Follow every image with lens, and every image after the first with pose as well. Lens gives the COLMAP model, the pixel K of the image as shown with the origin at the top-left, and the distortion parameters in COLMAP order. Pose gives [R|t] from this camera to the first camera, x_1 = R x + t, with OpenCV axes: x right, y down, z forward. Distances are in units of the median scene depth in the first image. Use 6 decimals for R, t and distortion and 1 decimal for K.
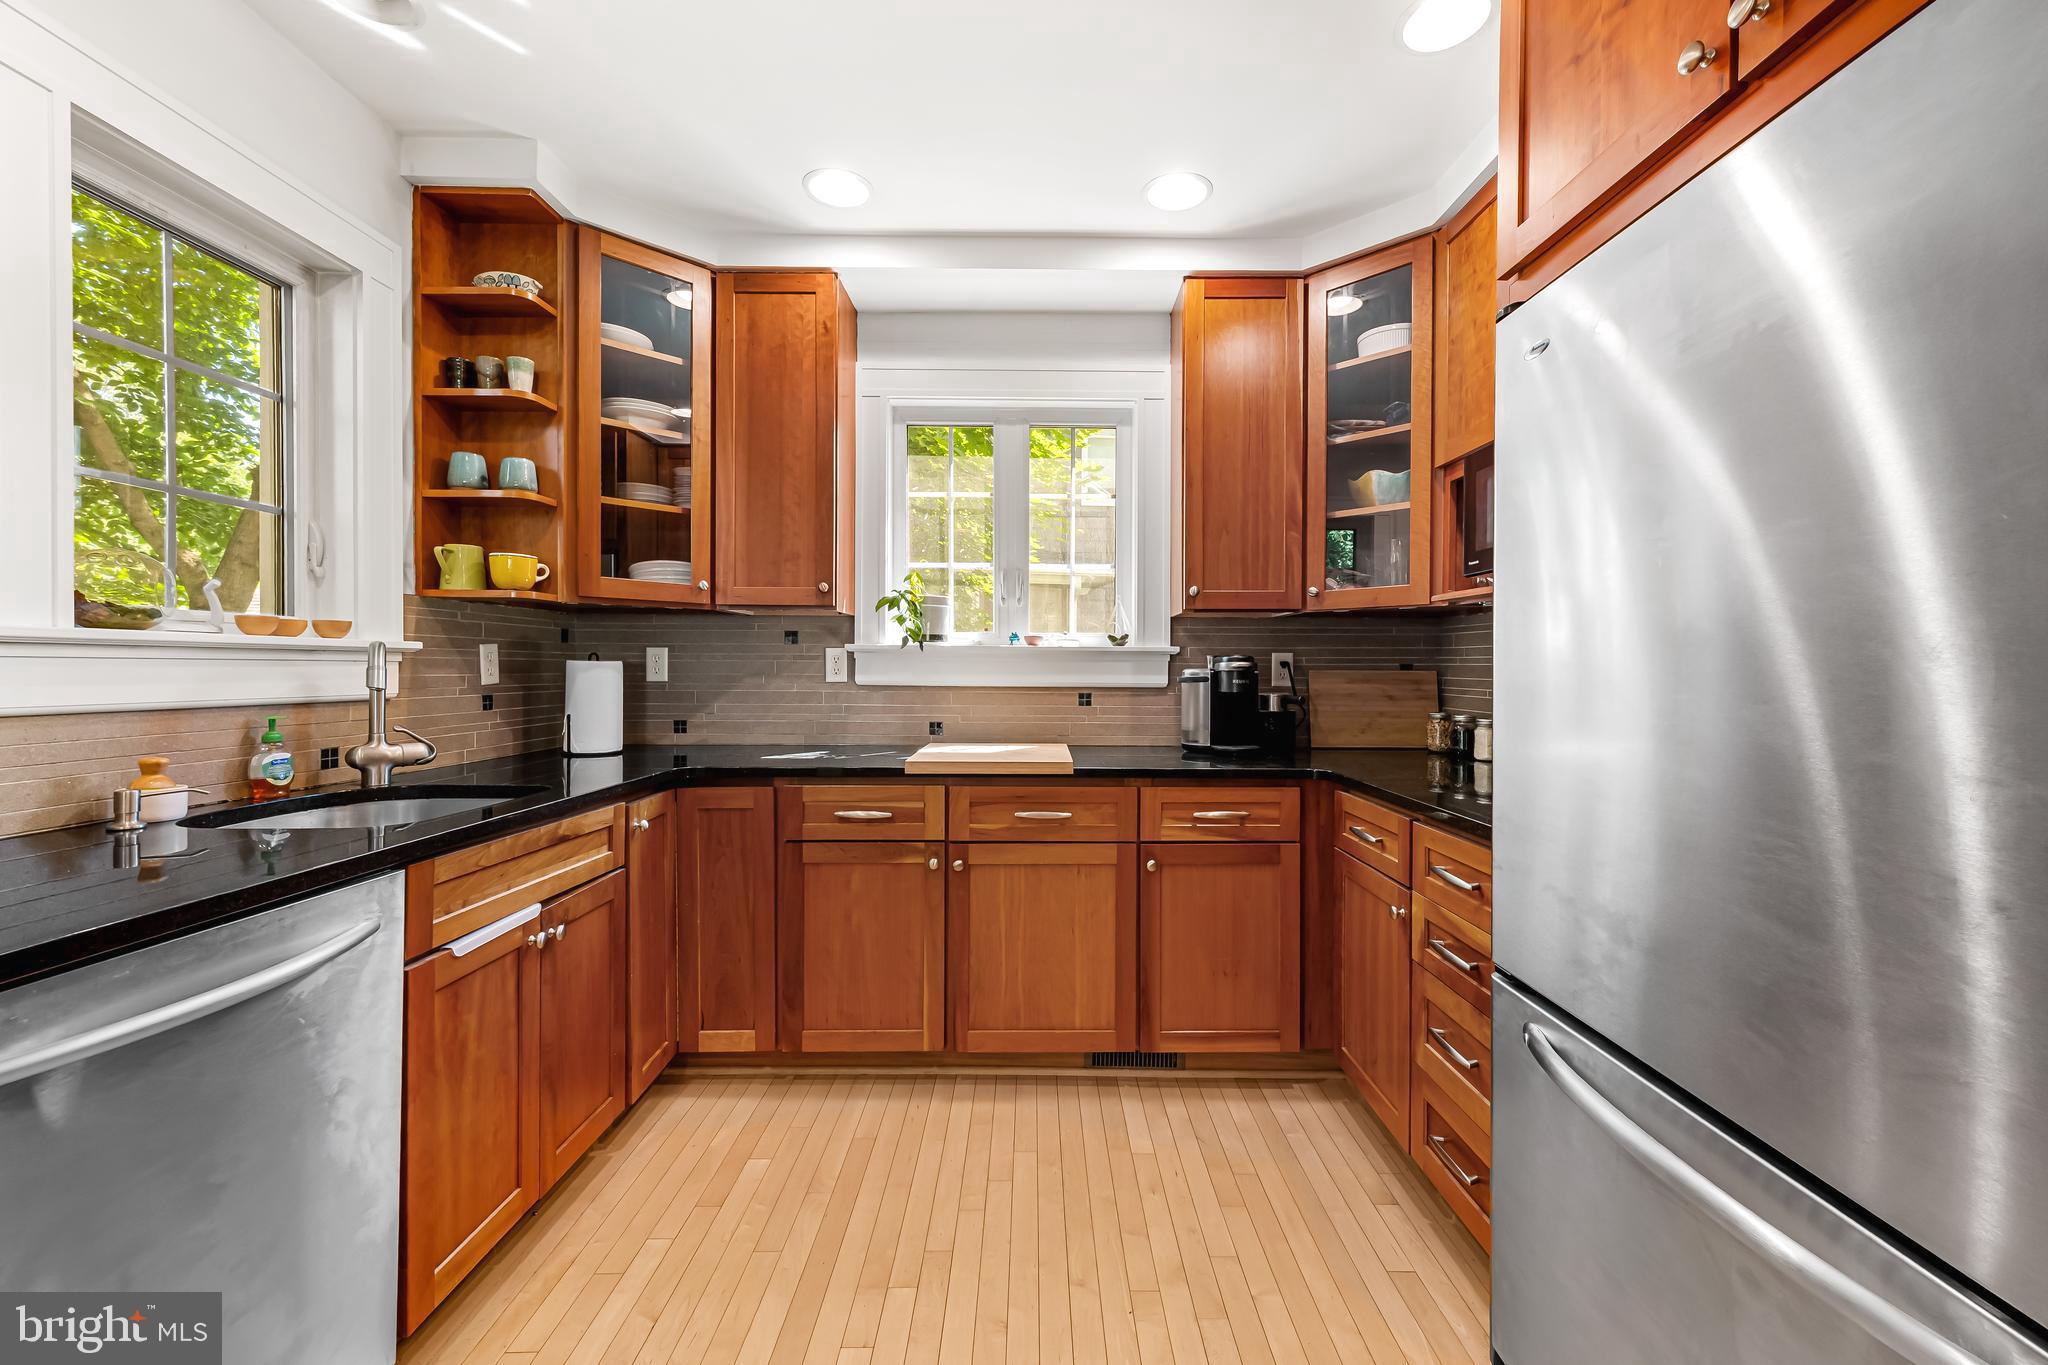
lens RADIAL K [[818.5, 0, 1046.2], [0, 818.5, 669.6], [0, 0, 1]] dist [0.006020, 0.000768]
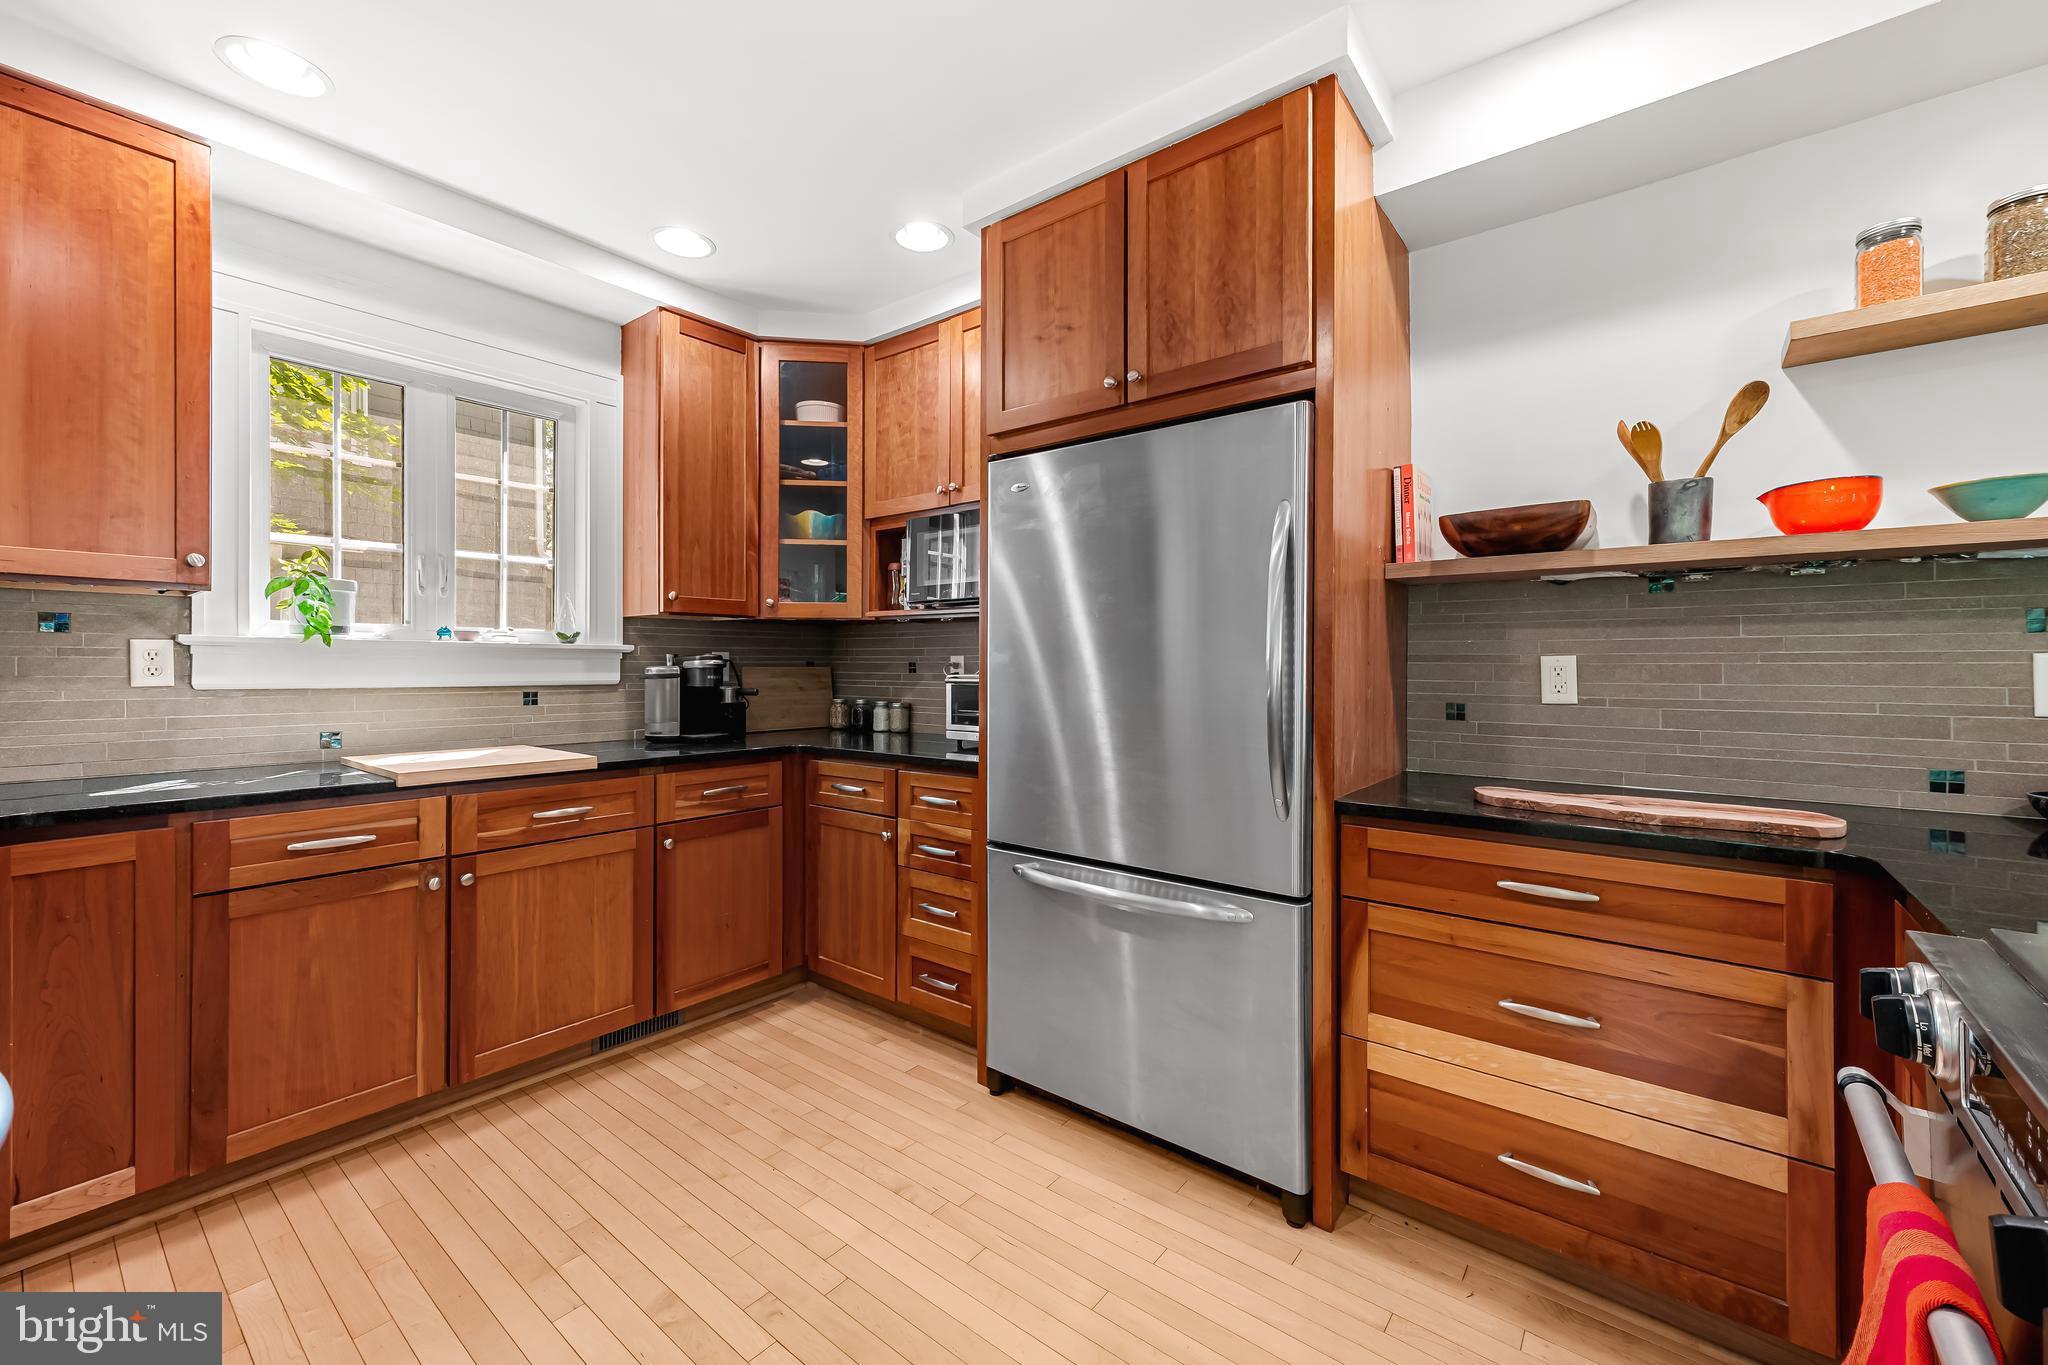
lens RADIAL K [[818.5, 0, 1025.0], [0, 818.5, 664.7], [0, 0, 1]] dist [0.006020, 0.000768]
pose [[0.632538, -0.002367, 0.774525, -0.409435], [0.003345, 0.999994, 0.000324, -0.001850], [-0.774522, 0.002386, 0.632543, -0.072640]]
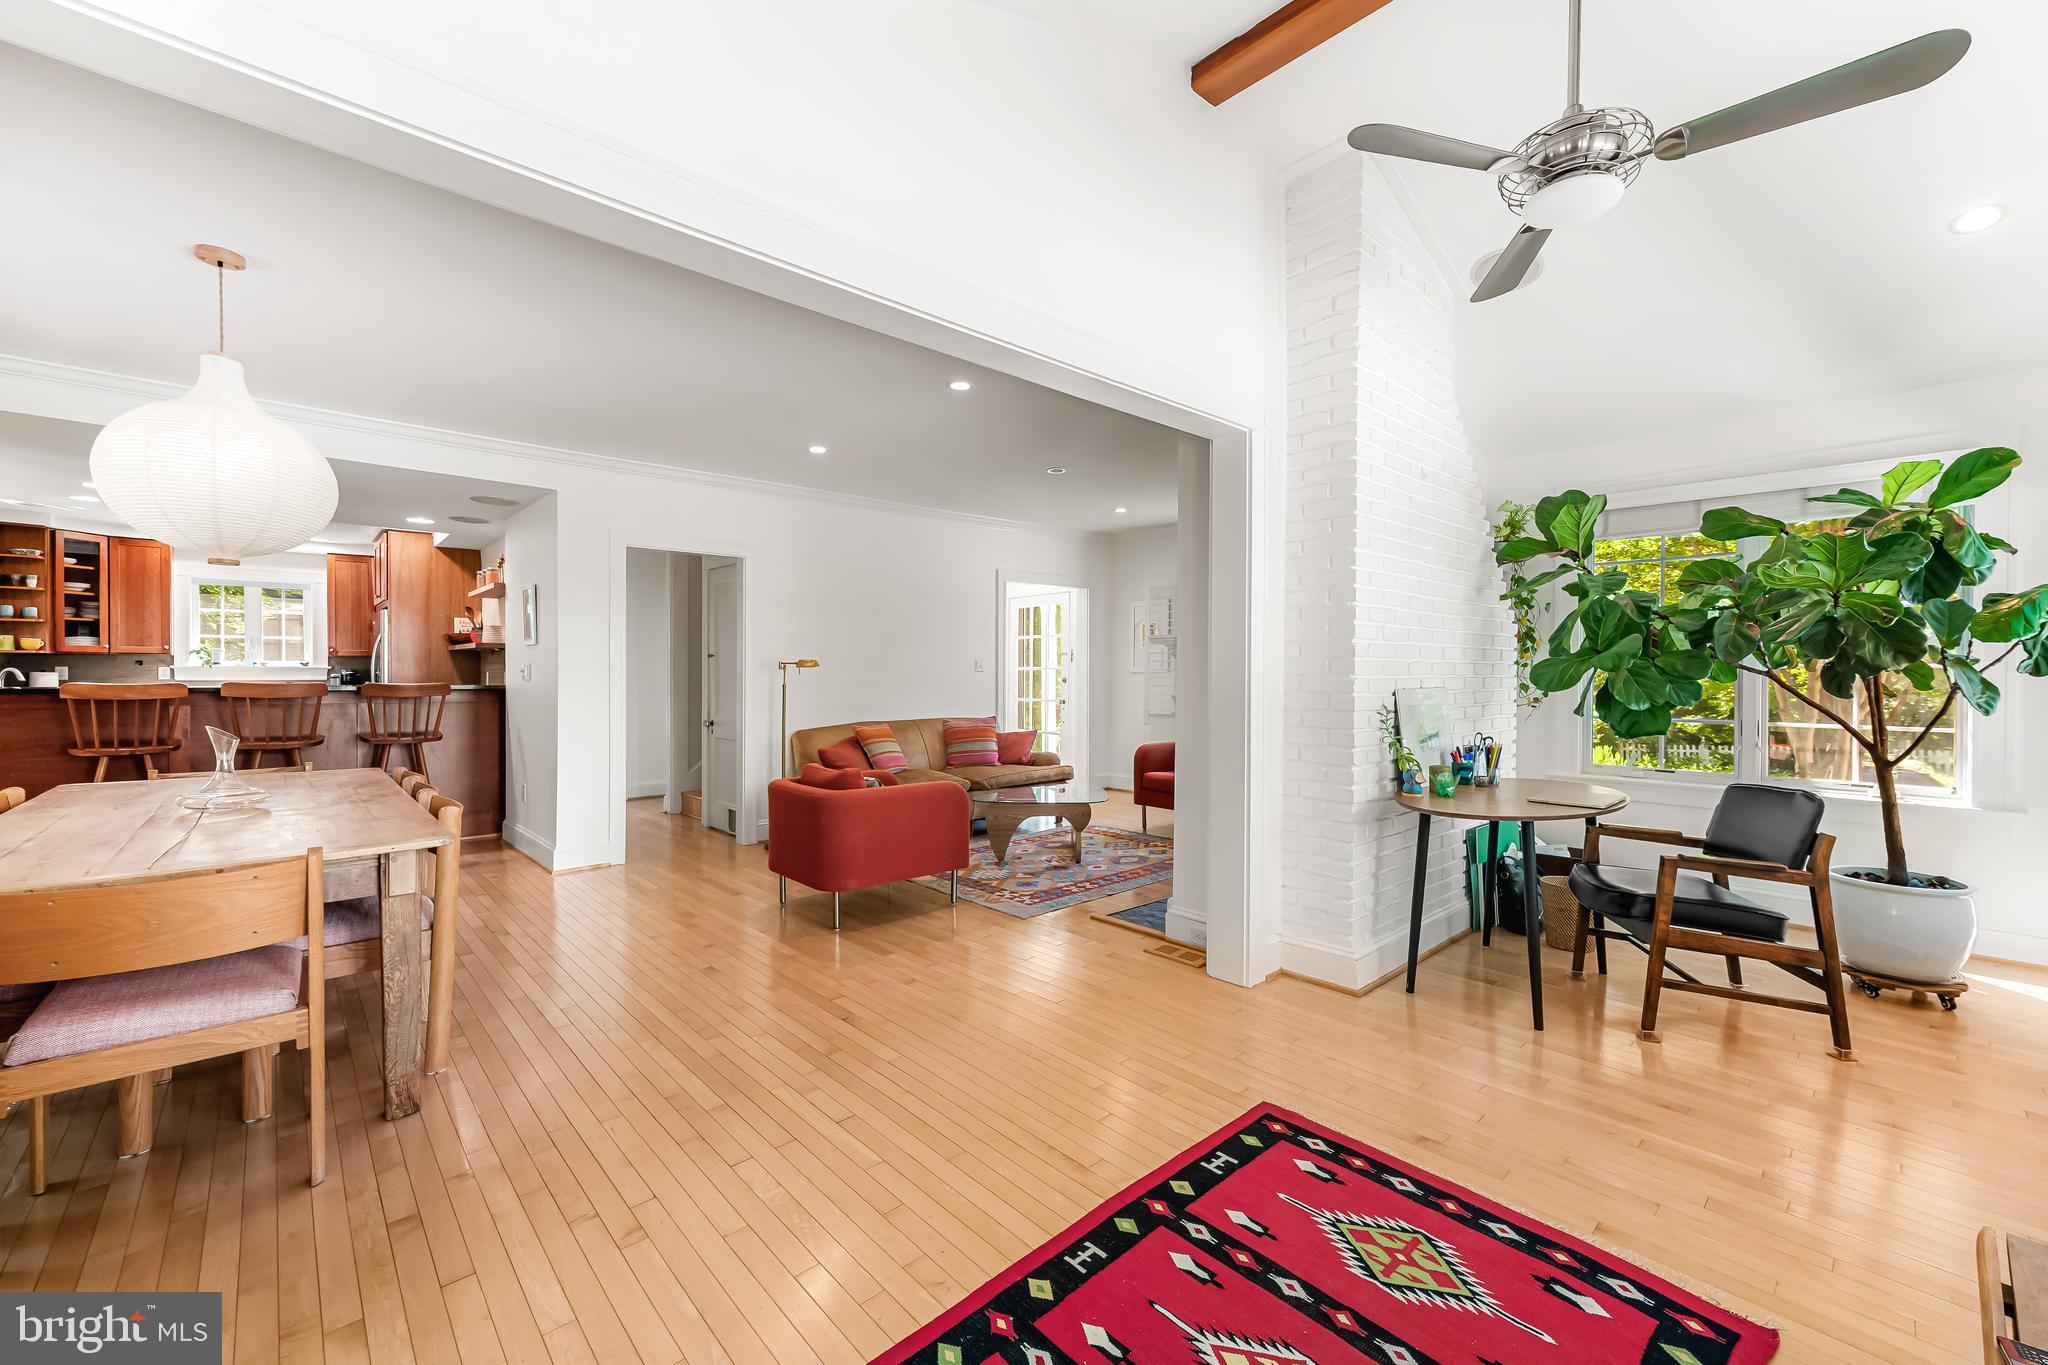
lens RADIAL K [[818.5, 0, 1033.9], [0, 818.5, 680.9], [0, 0, 1]] dist [0.006020, 0.000768]
pose [[0.750797, -0.010148, 0.660455, 0.125697], [0.001698, 0.999908, 0.013434, -0.014463], [-0.660531, -0.008965, 0.750745, -3.632845]]
